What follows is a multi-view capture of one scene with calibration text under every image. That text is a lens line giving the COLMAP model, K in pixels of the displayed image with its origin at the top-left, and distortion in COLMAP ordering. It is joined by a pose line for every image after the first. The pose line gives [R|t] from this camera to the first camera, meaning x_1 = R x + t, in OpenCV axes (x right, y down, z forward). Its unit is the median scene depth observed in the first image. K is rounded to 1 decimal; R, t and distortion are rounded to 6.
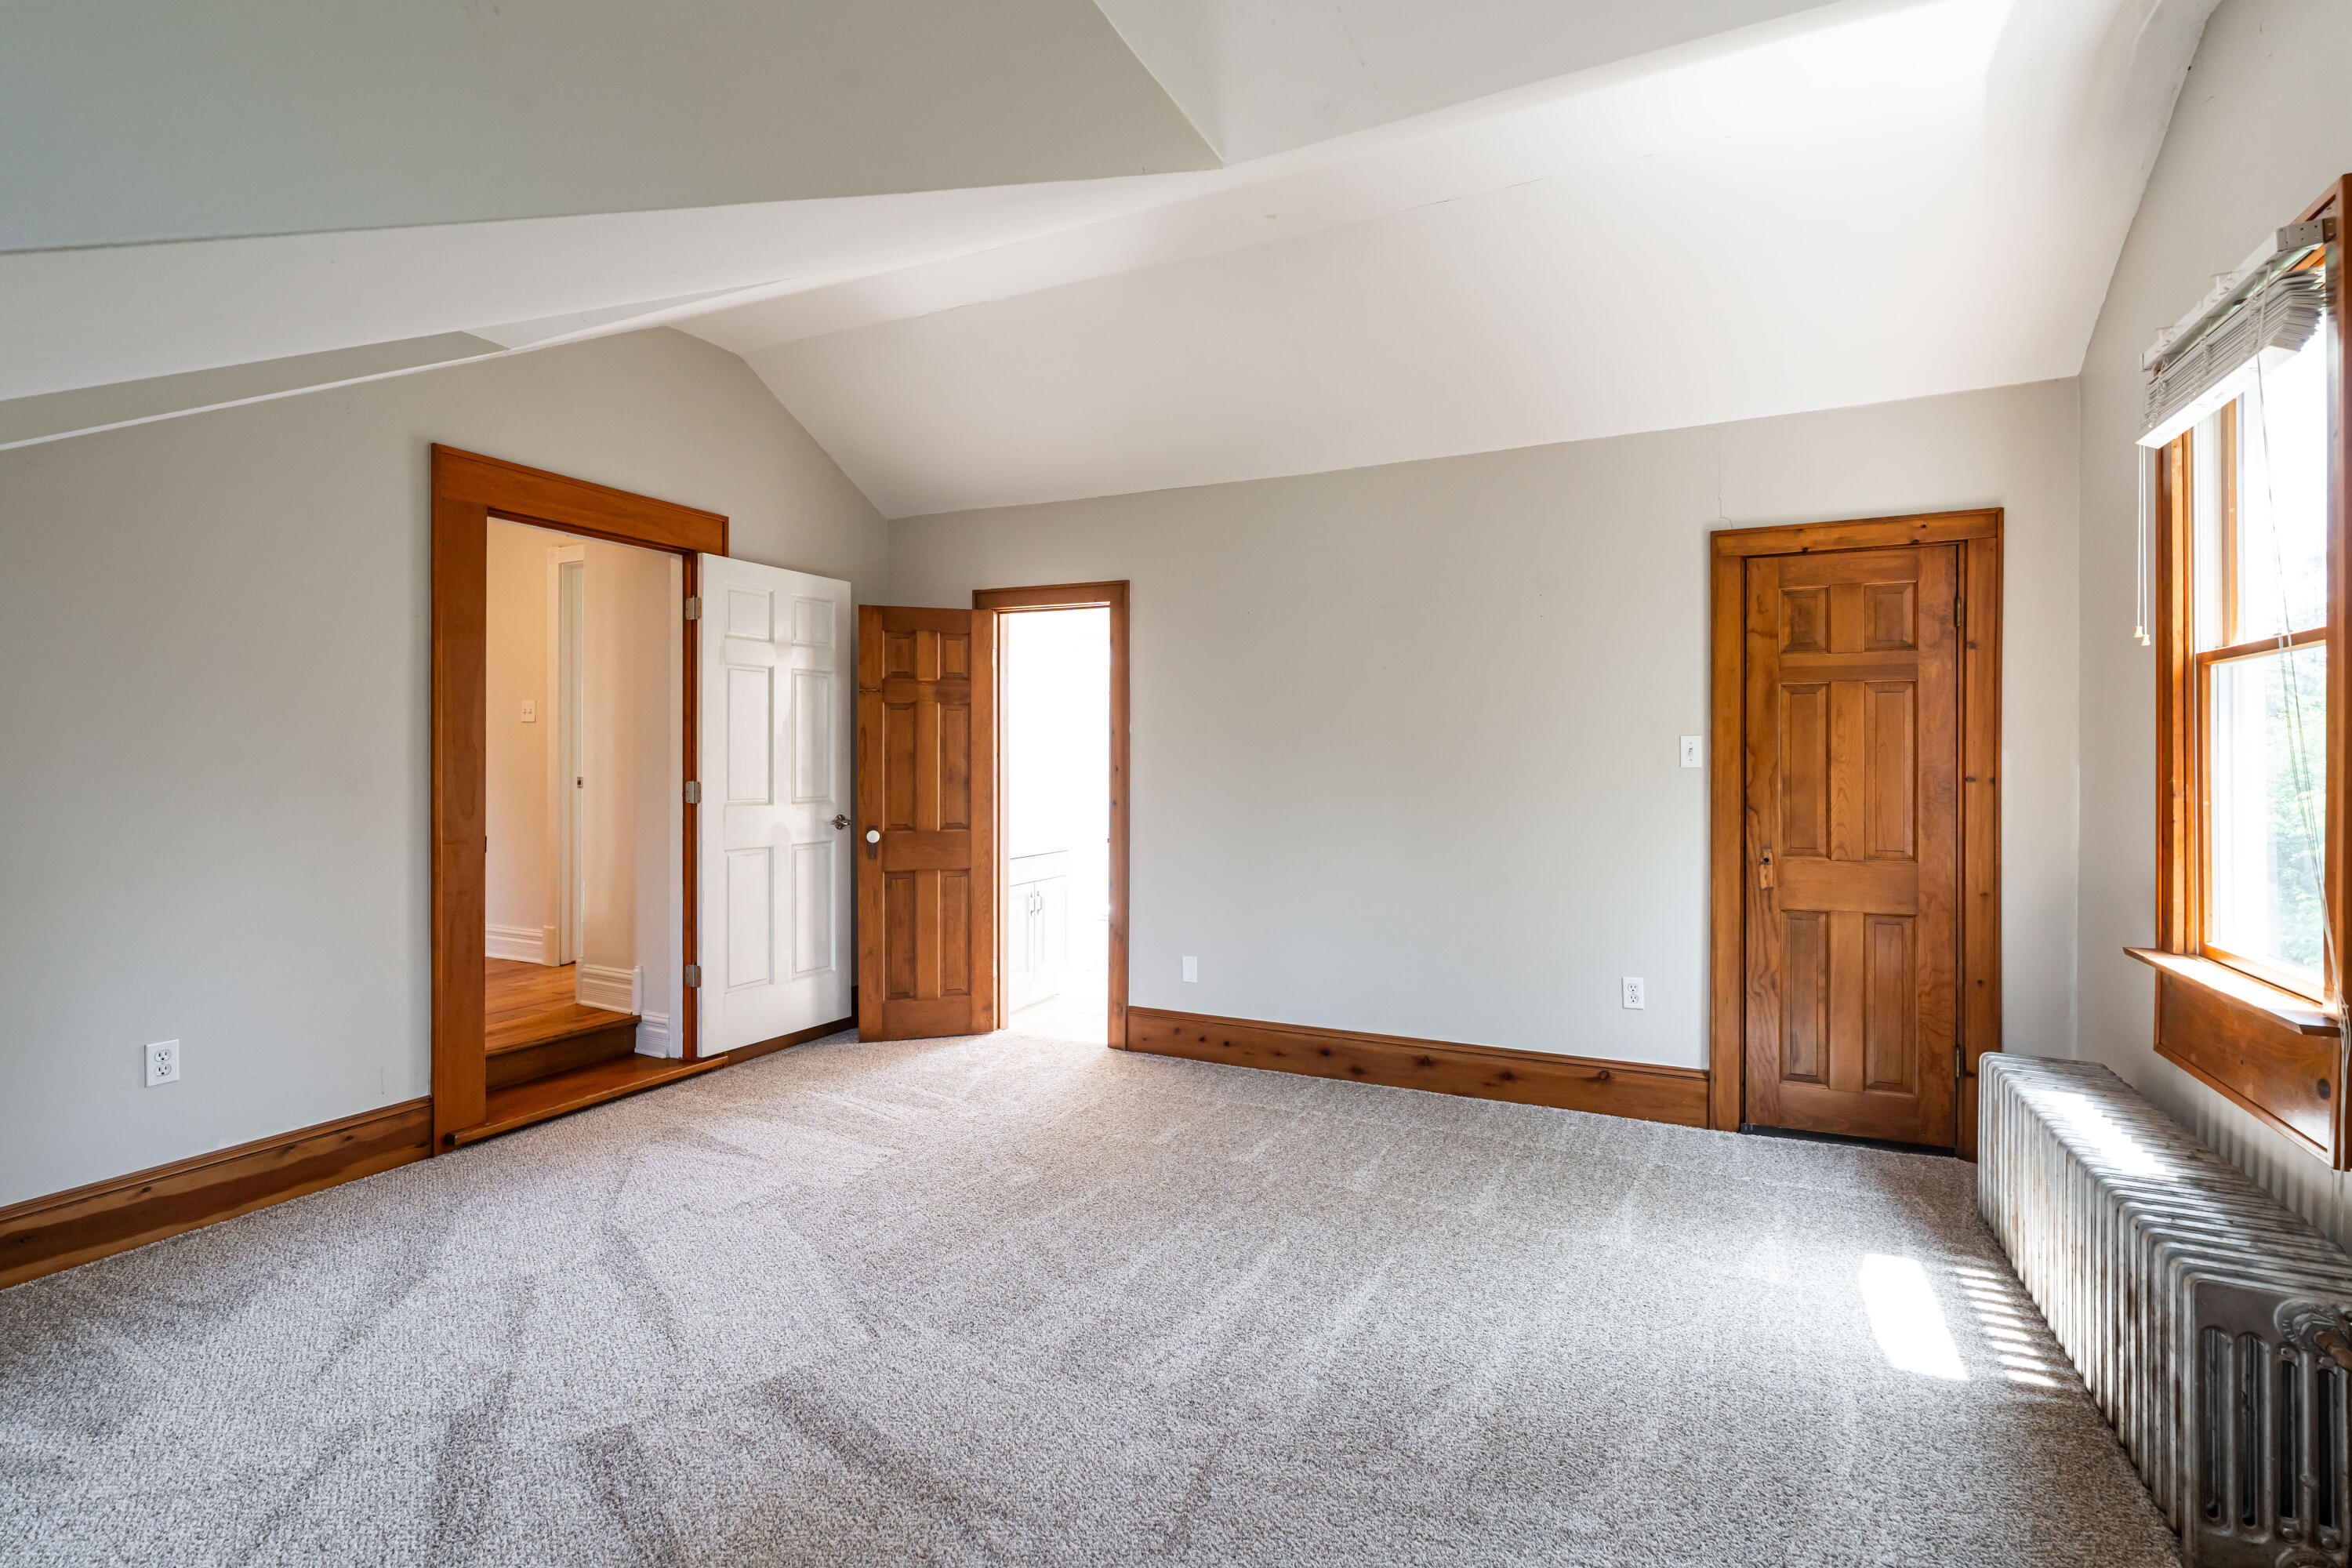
lens RADIAL K [[1060.9, 0, 1167.1], [0, 1060.9, 763.4], [0, 0, 1]] dist [-0.005831, 0.000821]
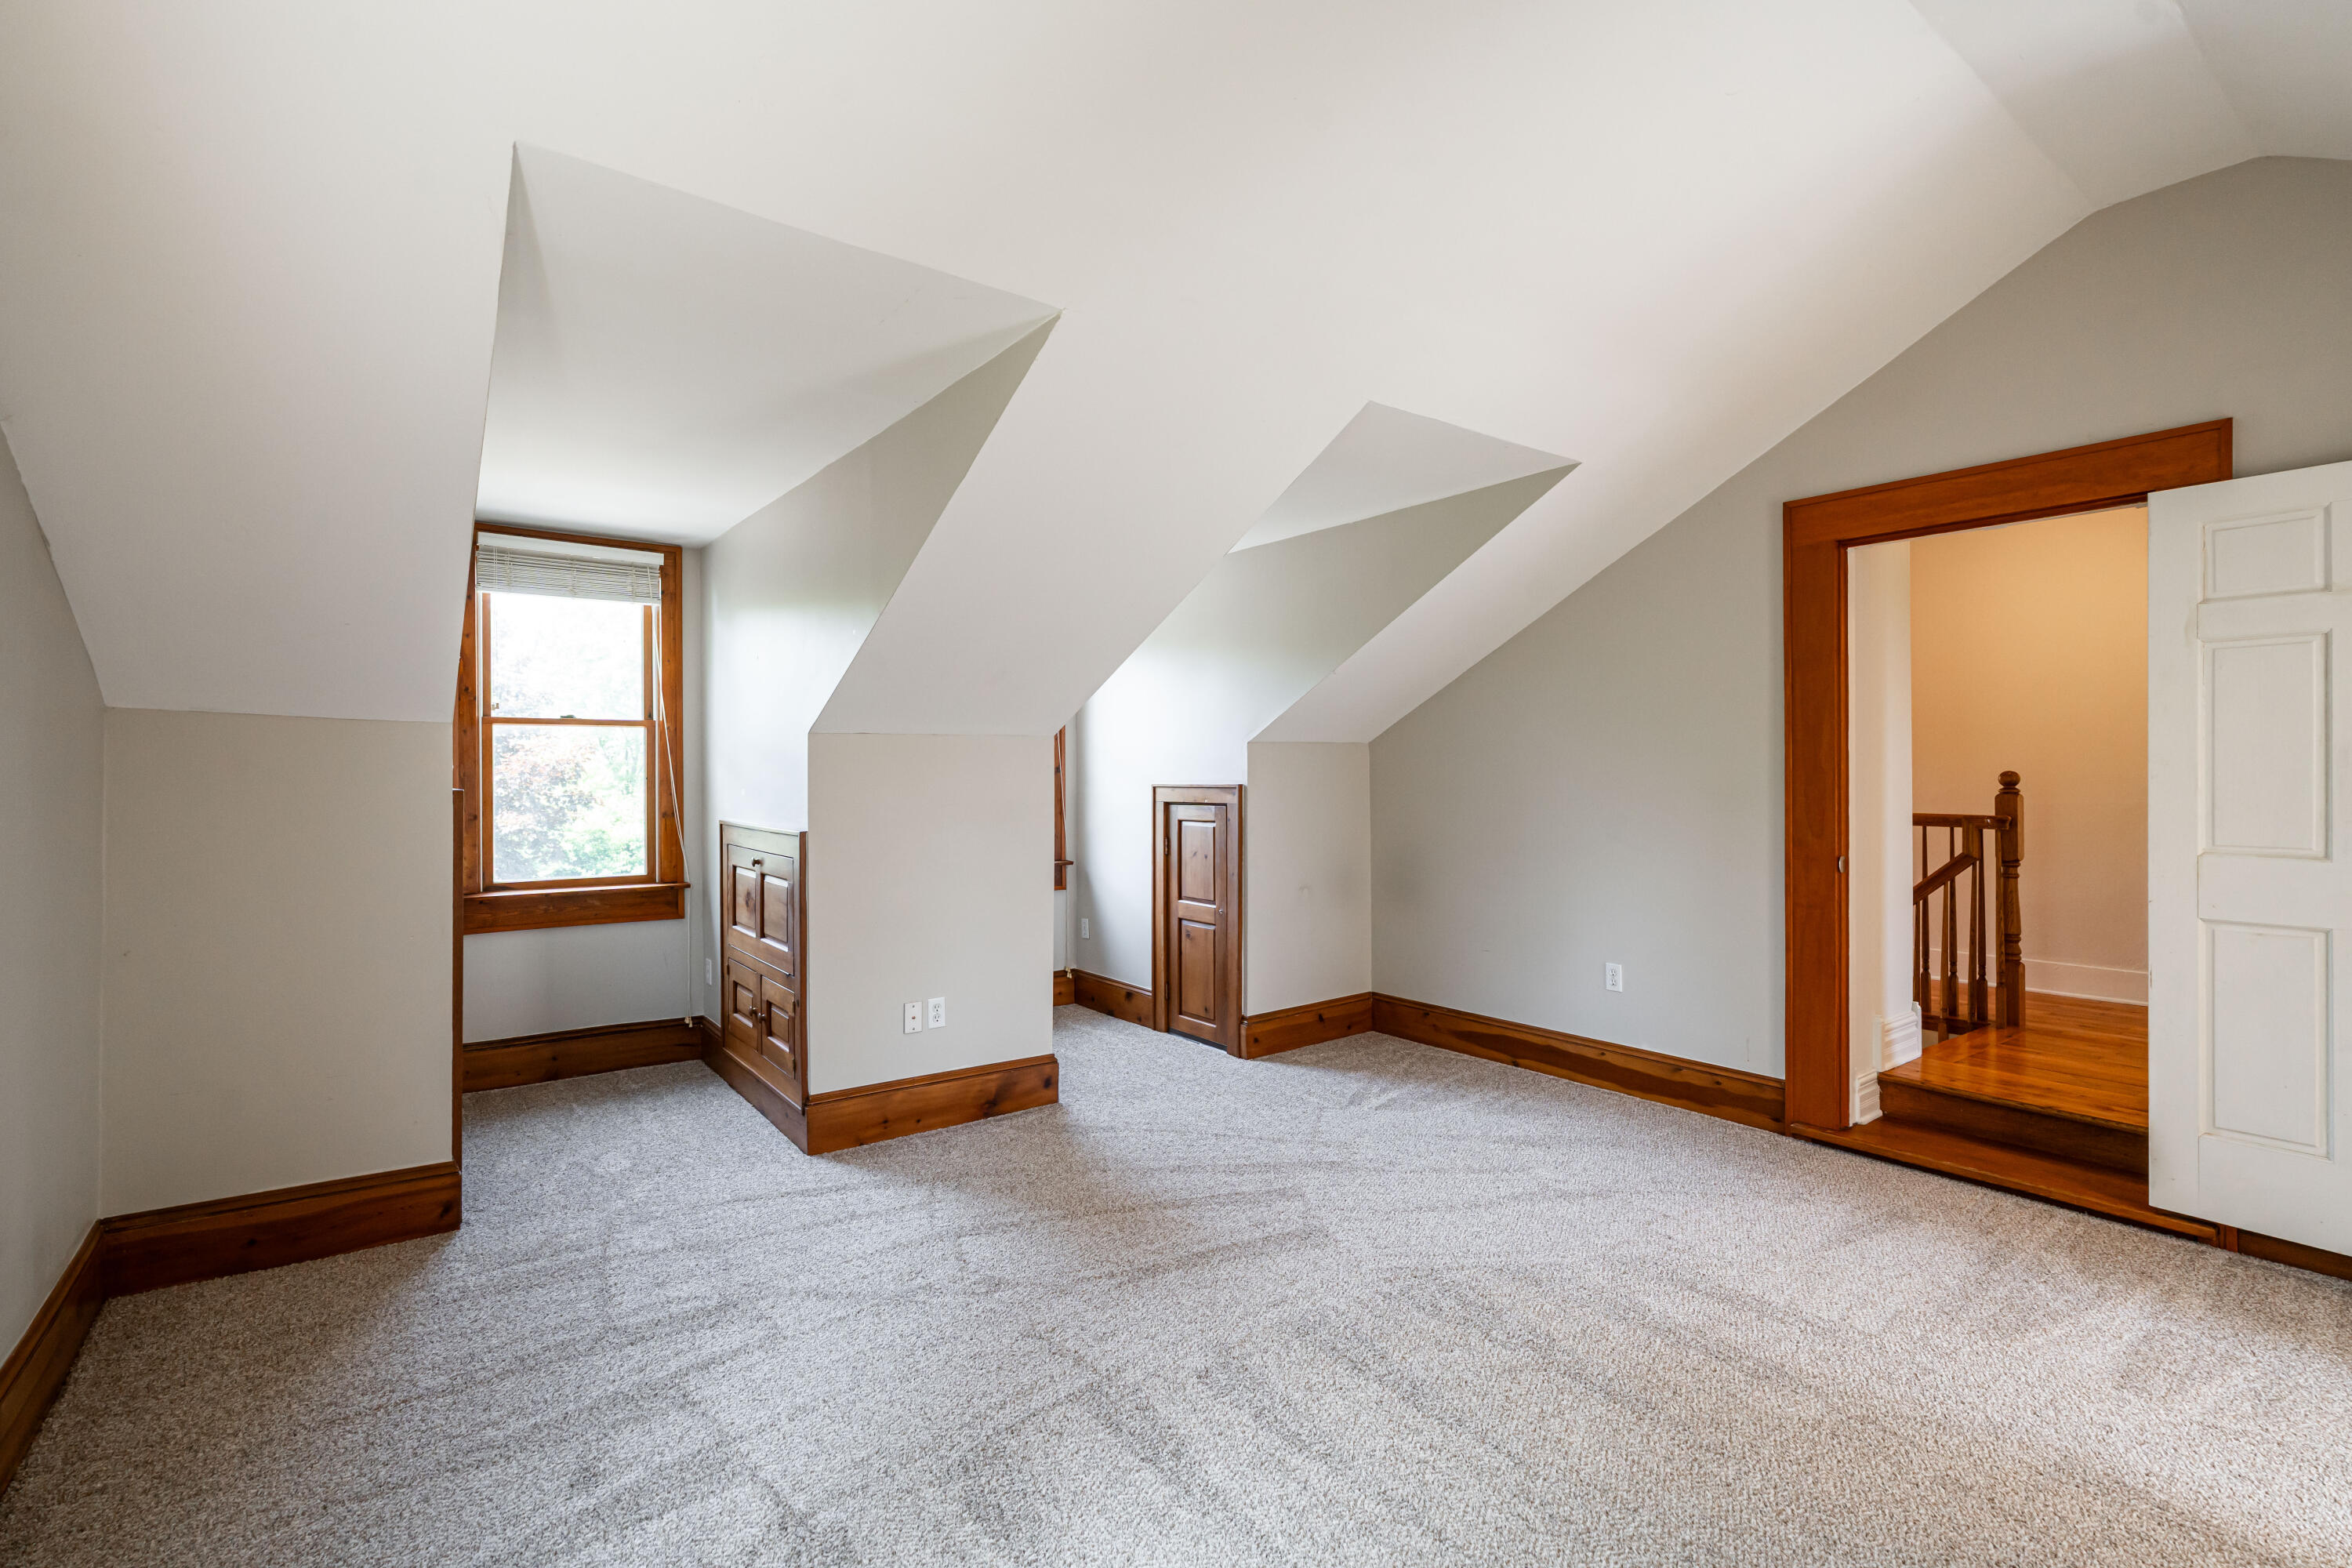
lens RADIAL K [[1060.9, 0, 1163.9], [0, 1060.9, 782.3], [0, 0, 1]] dist [-0.005831, 0.000821]
pose [[-0.445946, 0.002101, -0.895057, 0.657392], [-0.003814, 0.999984, 0.004248, -0.007286], [0.895052, 0.005308, -0.445931, 0.977579]]
